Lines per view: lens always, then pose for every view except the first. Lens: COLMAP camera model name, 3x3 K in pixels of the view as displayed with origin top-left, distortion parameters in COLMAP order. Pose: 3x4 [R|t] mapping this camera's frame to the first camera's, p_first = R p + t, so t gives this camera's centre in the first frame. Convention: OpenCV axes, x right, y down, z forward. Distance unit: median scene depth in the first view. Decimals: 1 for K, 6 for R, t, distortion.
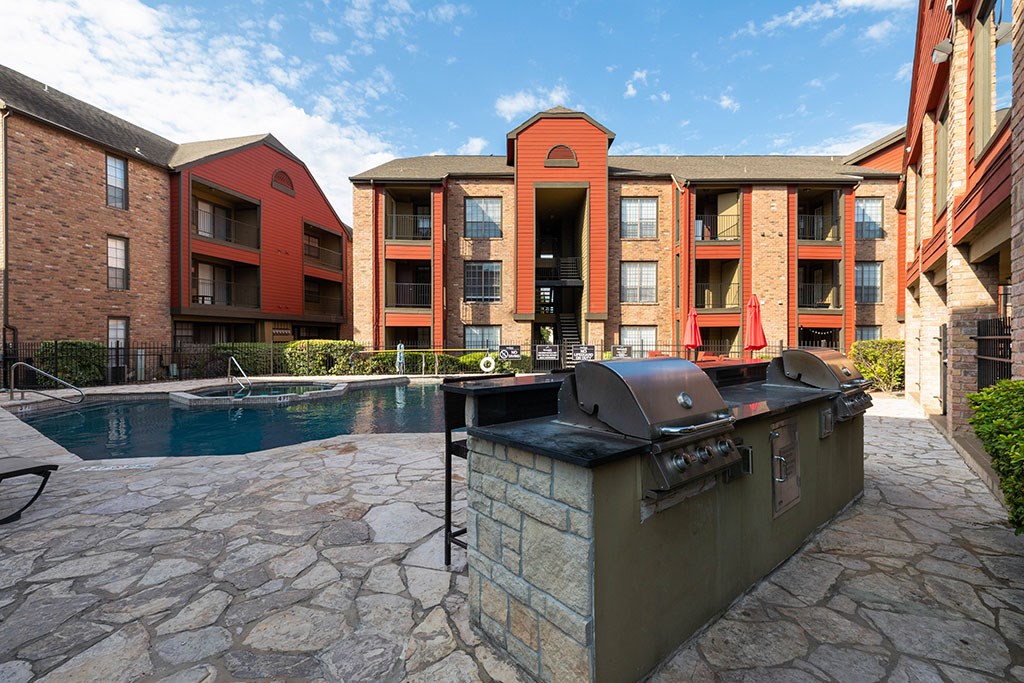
lens RADIAL K [[457.6, 0, 513.5], [0, 457.6, 339.9], [0, 0, 1]] dist [0.003771, 0.000407]
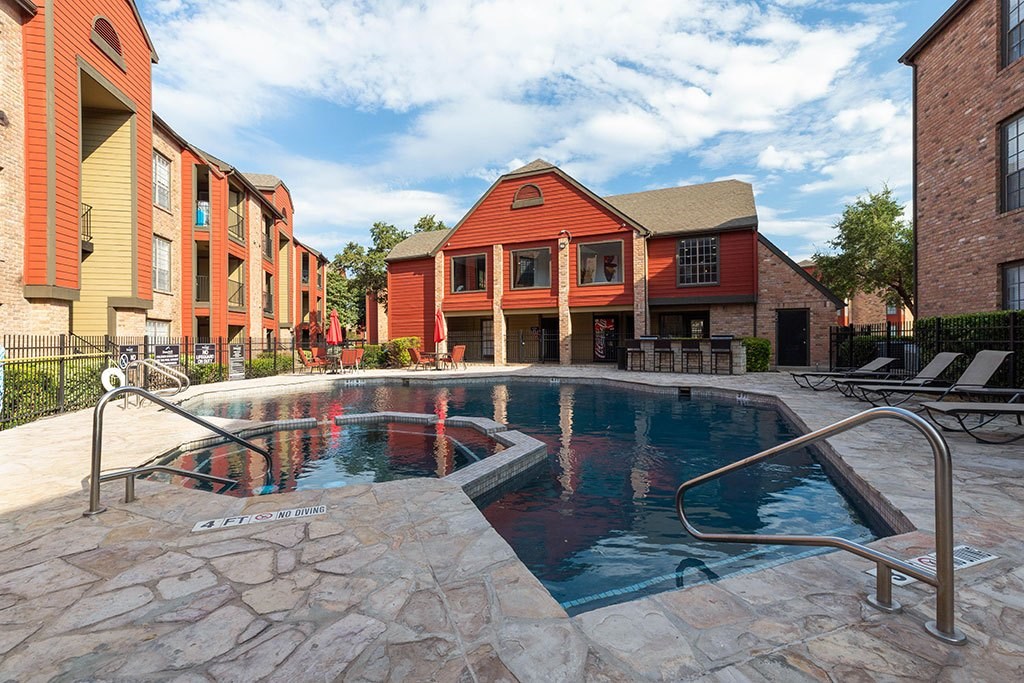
lens RADIAL K [[457.6, 0, 514.9], [0, 457.6, 340.6], [0, 0, 1]] dist [0.003771, 0.000407]
pose [[-0.223830, 0.000929, 0.974628, -0.685885], [0.010615, 0.999943, 0.001485, 0.009943], [-0.974570, 0.010678, -0.223827, 0.669366]]
